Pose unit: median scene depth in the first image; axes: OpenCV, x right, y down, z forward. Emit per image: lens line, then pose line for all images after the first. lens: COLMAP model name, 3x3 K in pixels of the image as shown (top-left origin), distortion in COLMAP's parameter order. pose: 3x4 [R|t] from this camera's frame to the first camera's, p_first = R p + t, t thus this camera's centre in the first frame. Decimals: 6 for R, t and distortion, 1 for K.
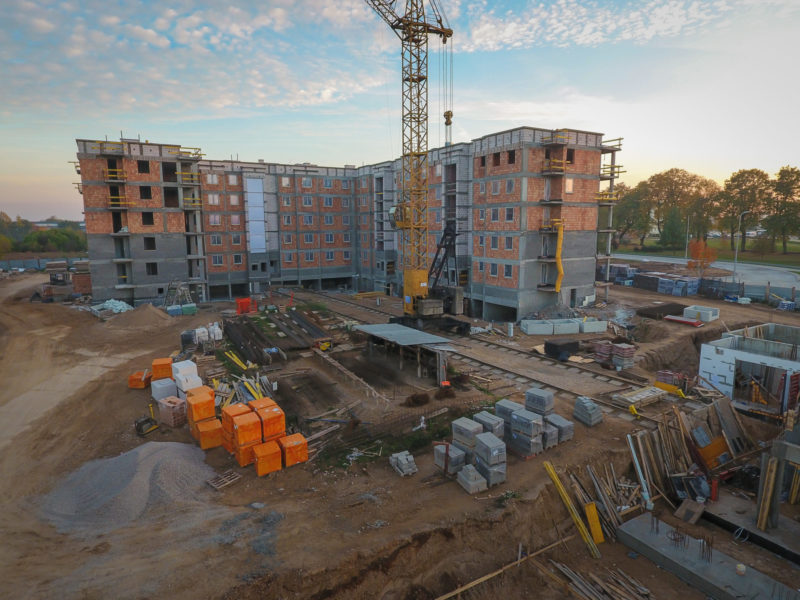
lens RADIAL K [[467.3, 0, 400.0], [0, 467.3, 300.0], [0, 0, 1]] dist [-0.001396, -0.002286]
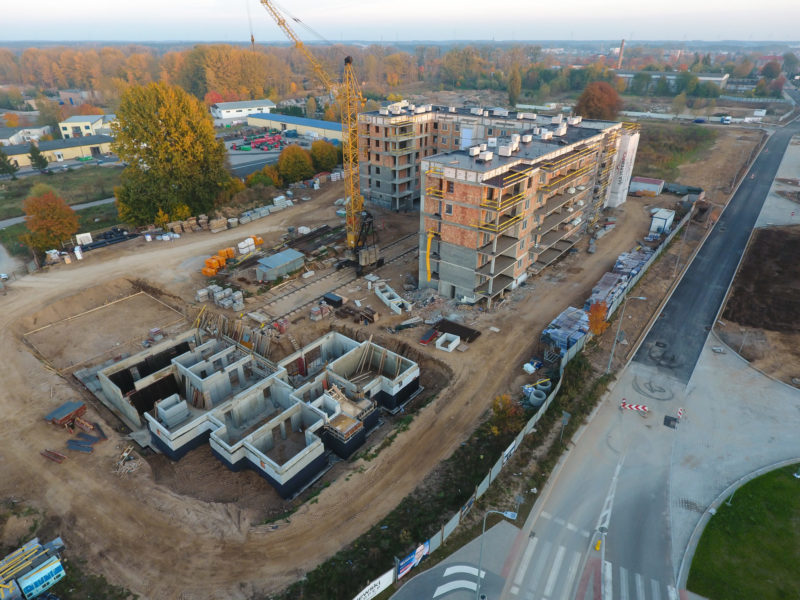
lens RADIAL K [[467.3, 0, 400.0], [0, 467.3, 300.0], [0, 0, 1]] dist [-0.001396, -0.002286]
pose [[0.362175, 0.452234, -0.815055, 1.308427], [-0.131431, 0.890459, 0.435670, -0.502626], [0.922798, -0.050665, 0.381939, 0.338460]]
